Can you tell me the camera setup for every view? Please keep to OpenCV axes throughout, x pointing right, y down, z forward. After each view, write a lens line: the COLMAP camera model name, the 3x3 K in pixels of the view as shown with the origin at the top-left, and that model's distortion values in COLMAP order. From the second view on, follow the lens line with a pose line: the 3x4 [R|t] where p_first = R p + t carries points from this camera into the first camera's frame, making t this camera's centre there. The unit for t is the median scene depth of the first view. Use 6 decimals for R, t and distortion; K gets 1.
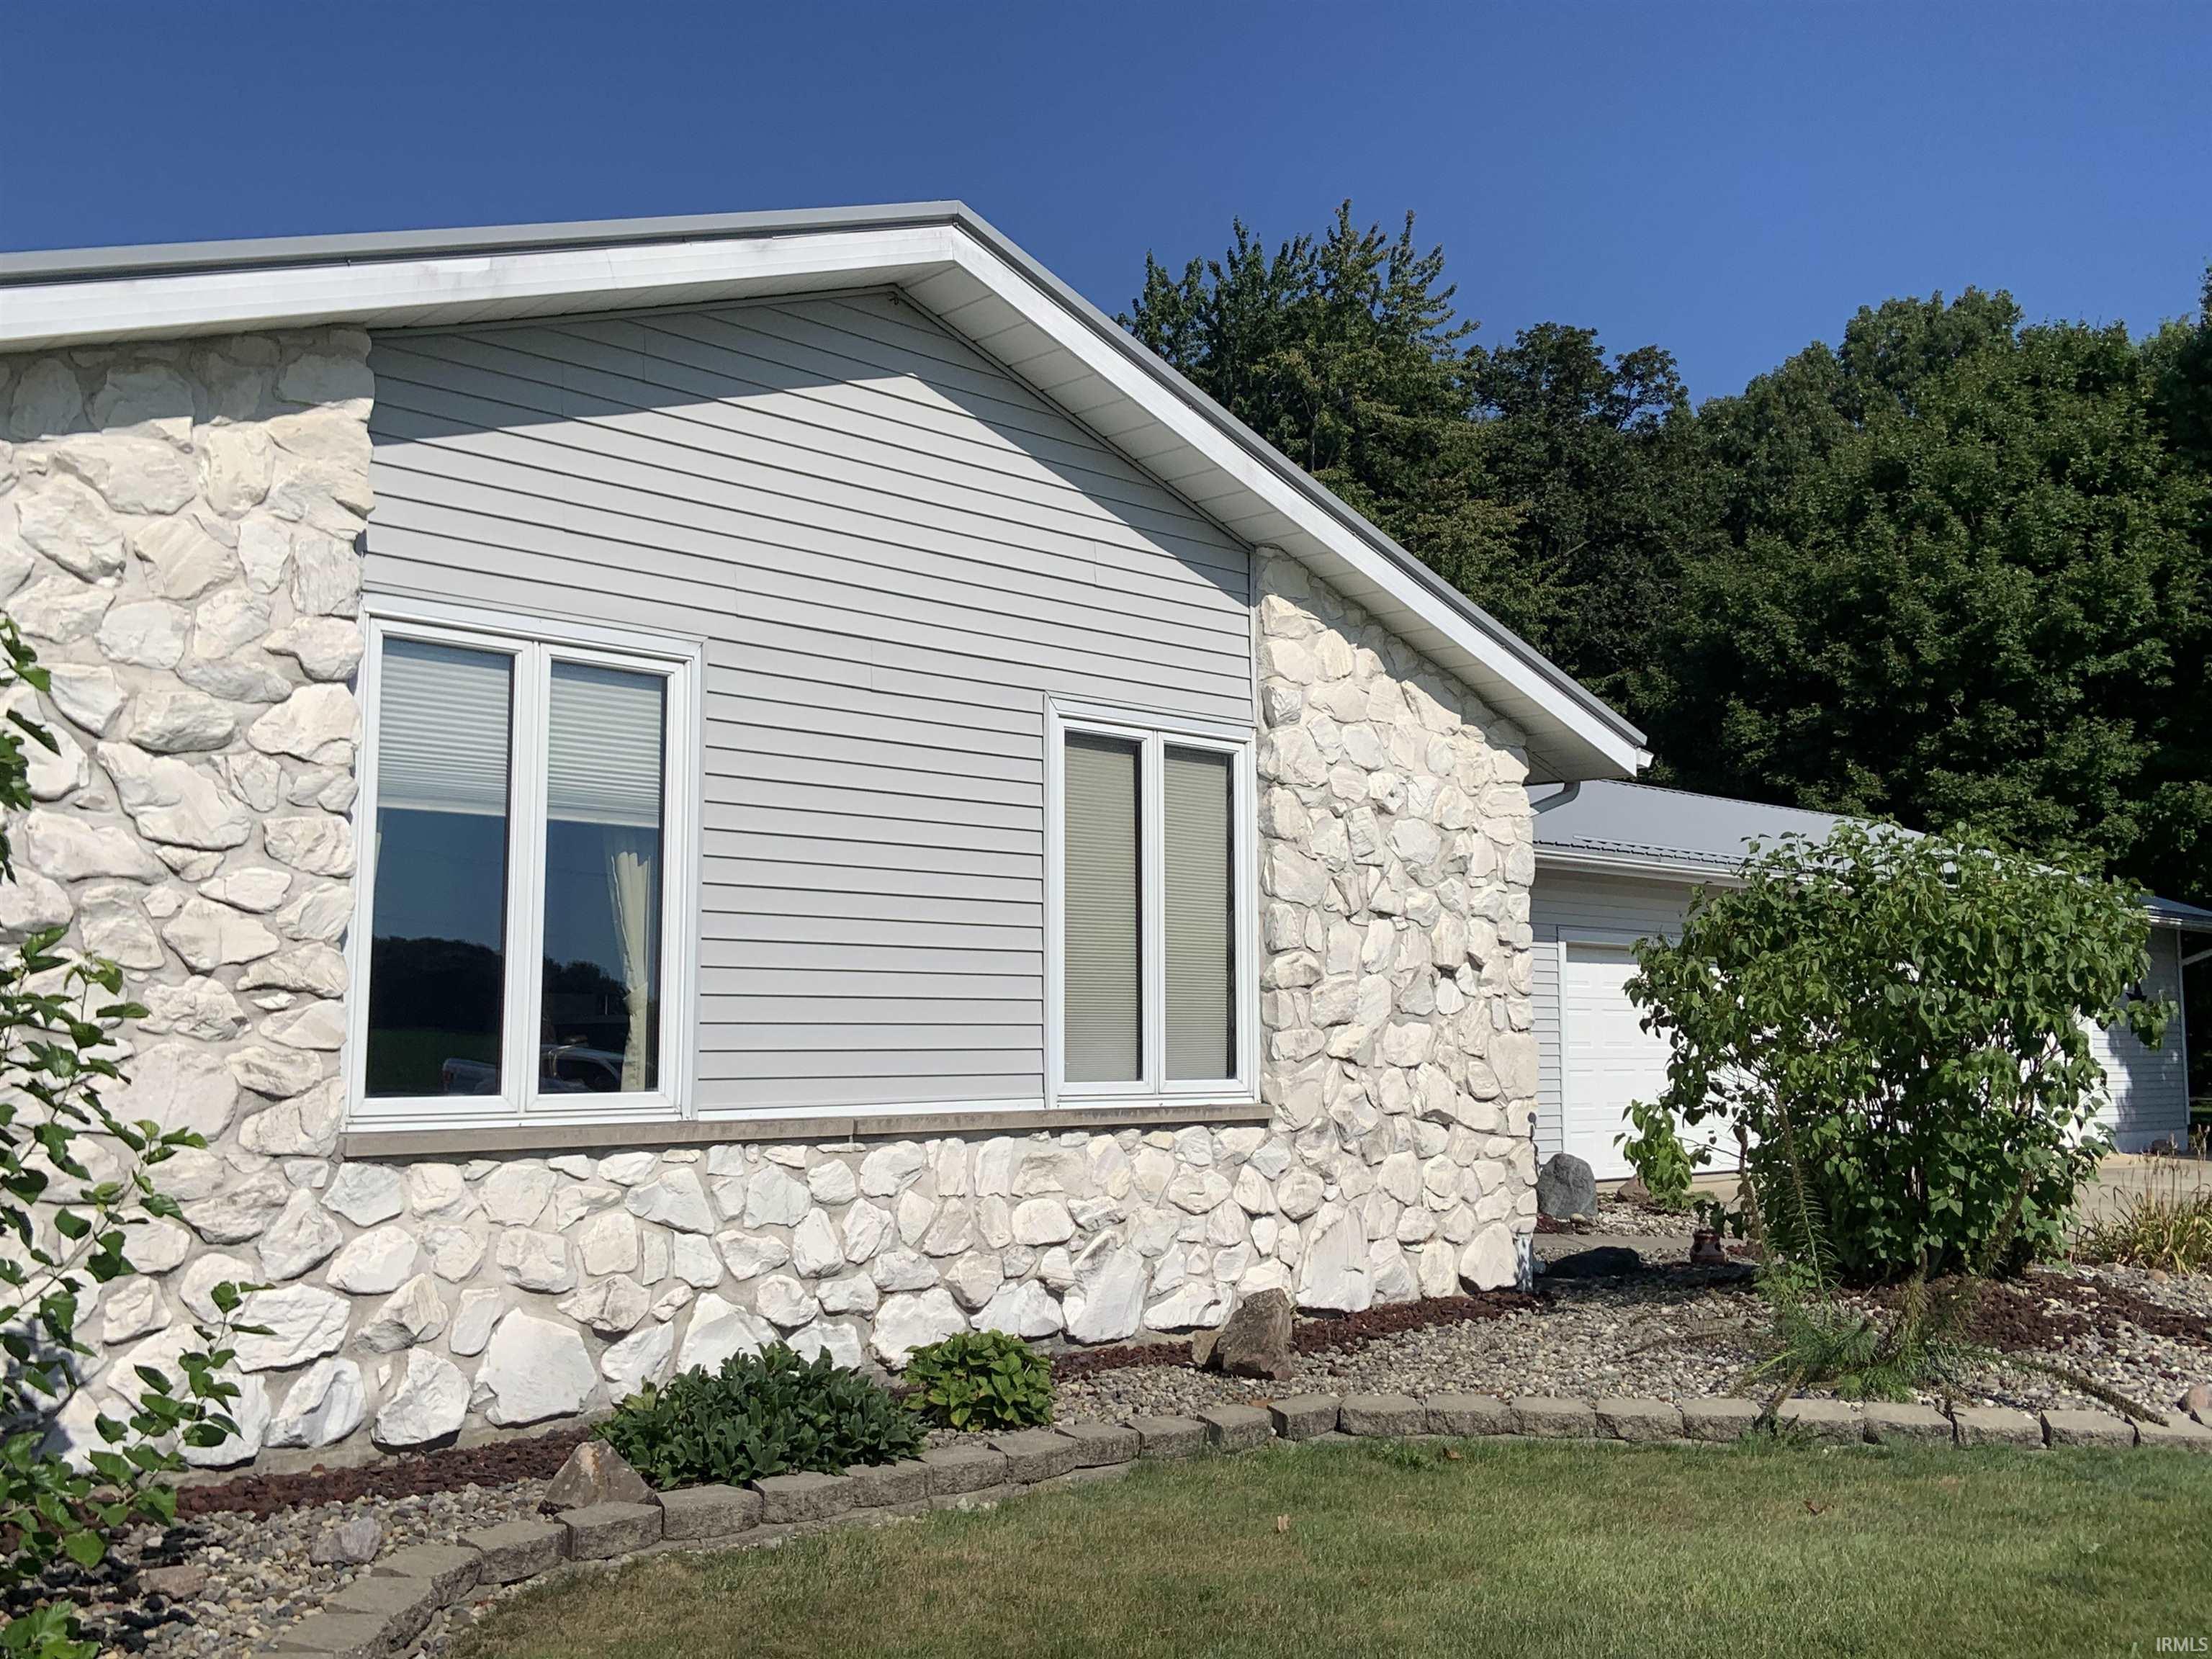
lens RADIAL K [[2177.1, 0, 1105.4], [0, 2177.1, 762.9], [0, 0, 1]] dist [0.067718, 0.000000]
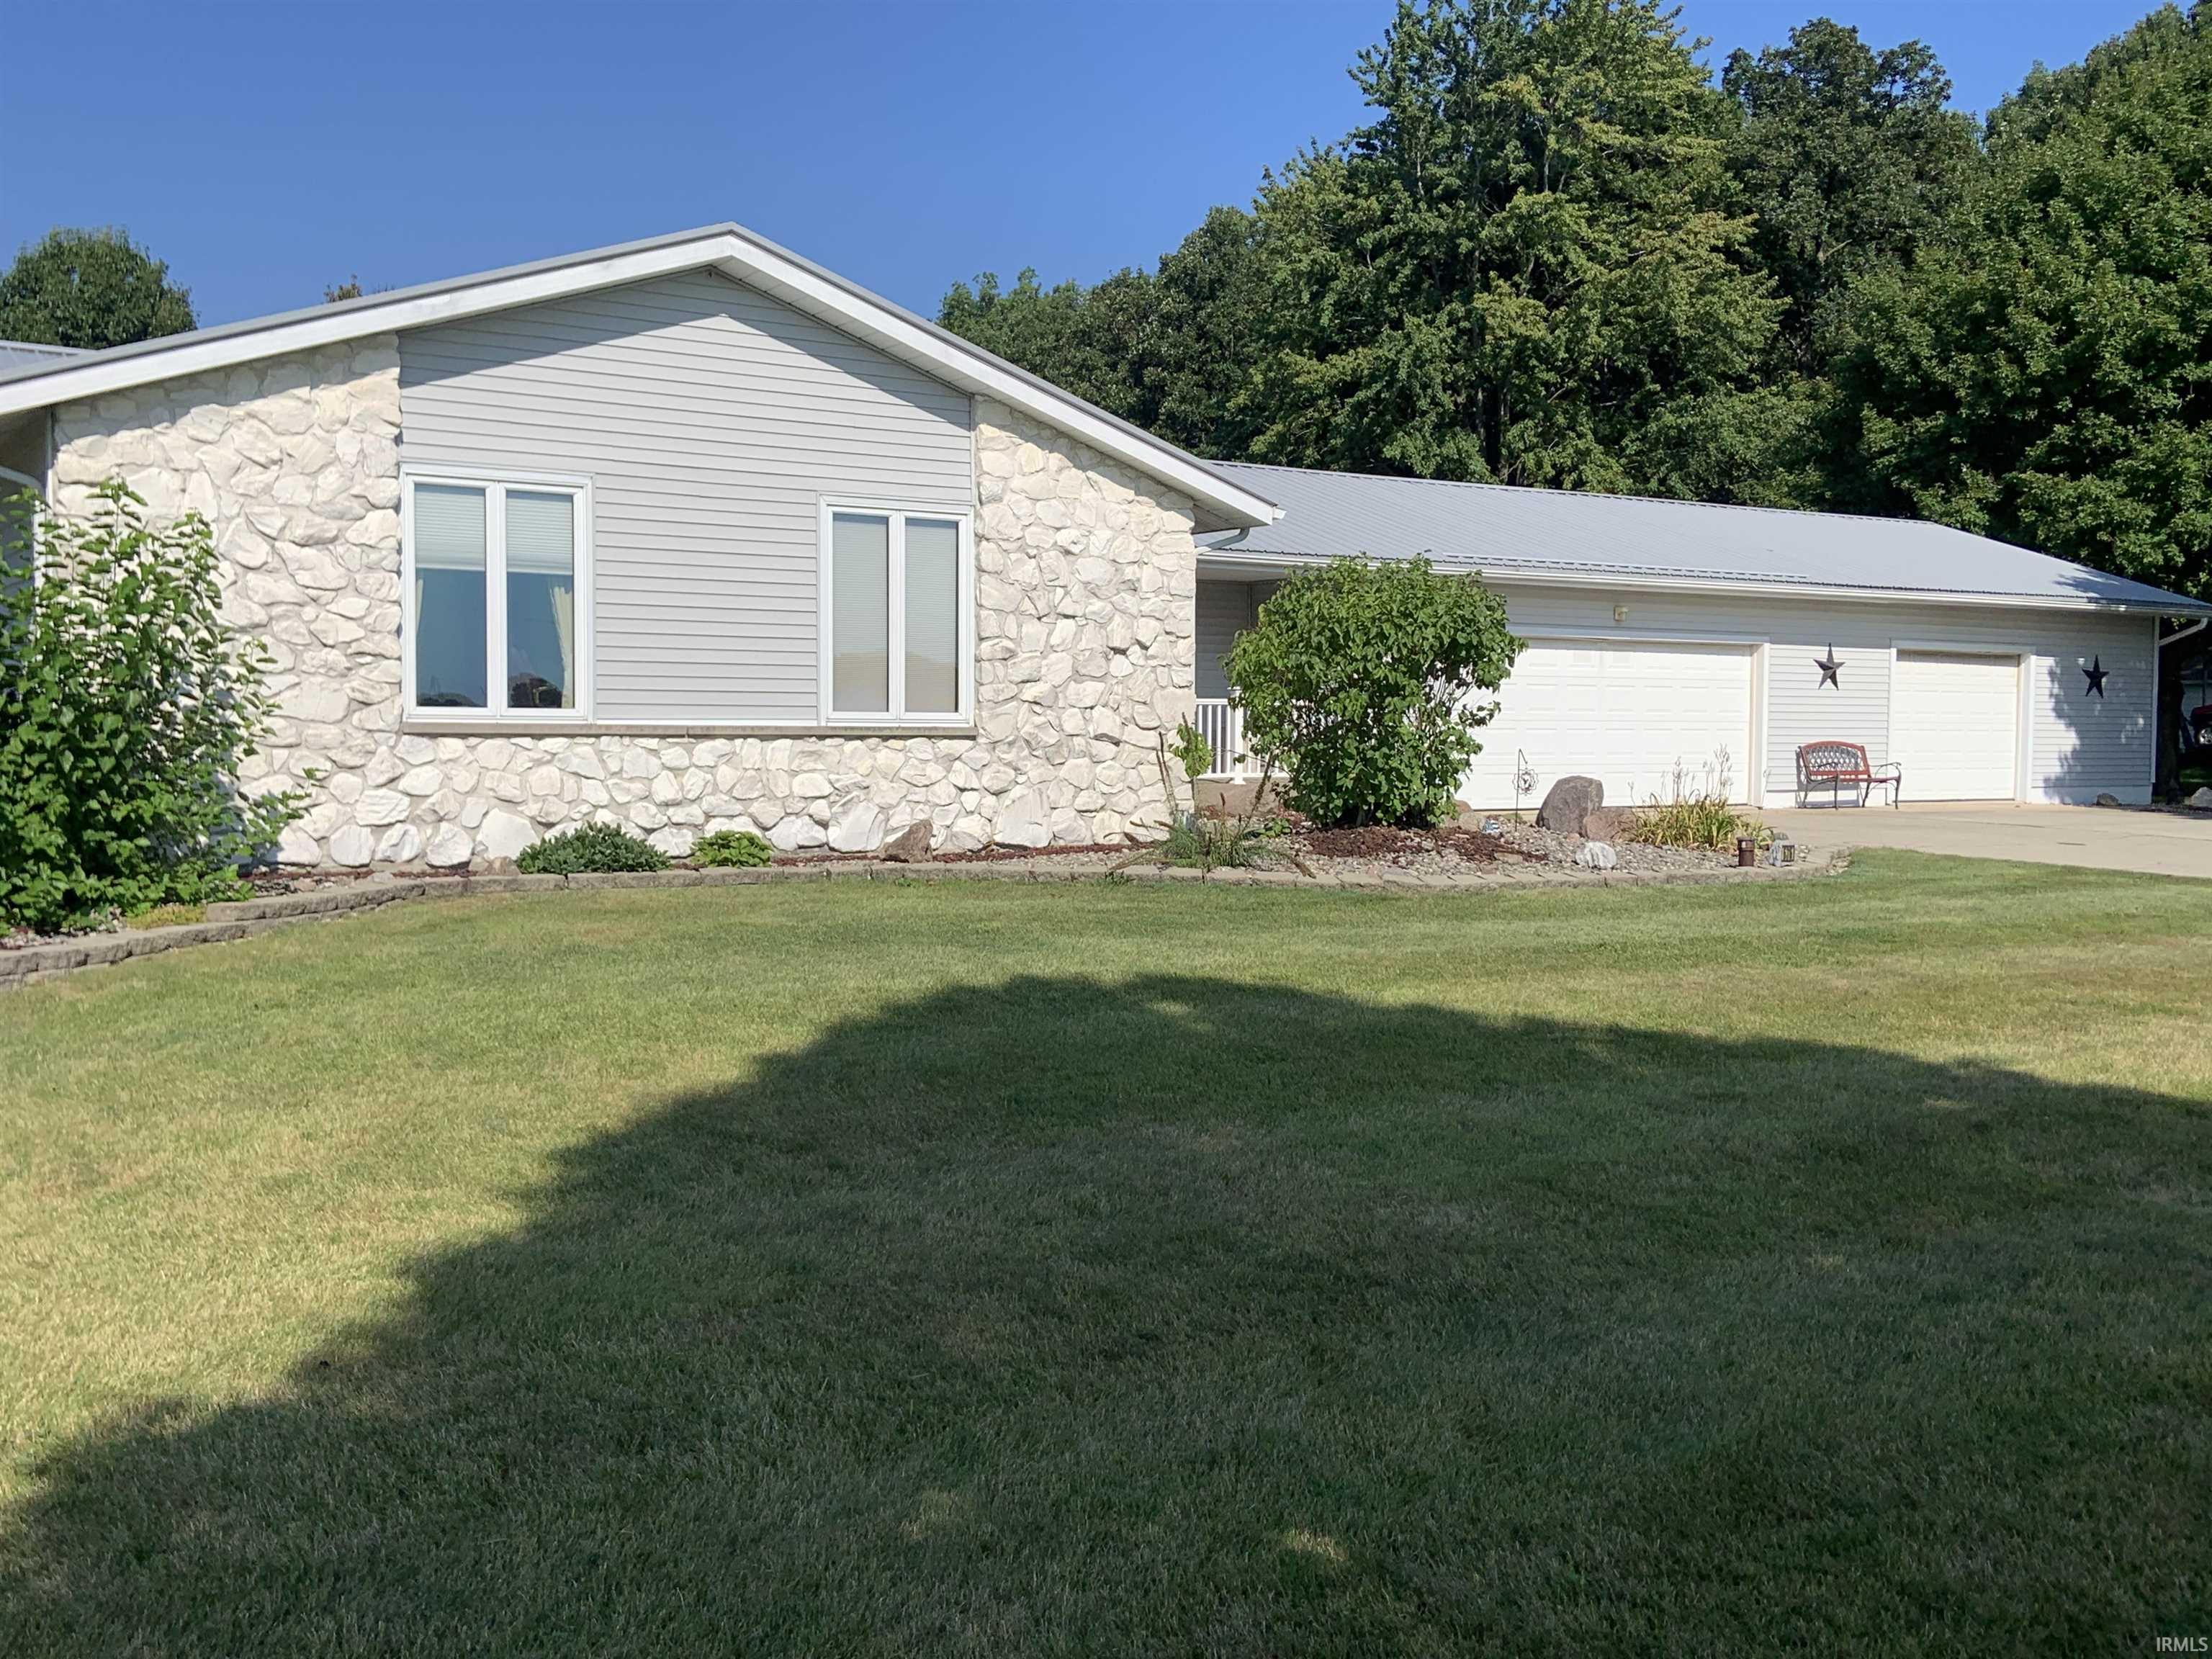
lens RADIAL K [[2177.1, 0, 1118.2], [0, 2177.1, 759.4], [0, 0, 1]] dist [0.067718, 0.000000]
pose [[0.983025, 0.006278, -0.183362, 0.529188], [0.018959, 0.990588, 0.135559, -0.051910], [0.182487, -0.136734, 0.973654, -0.693342]]
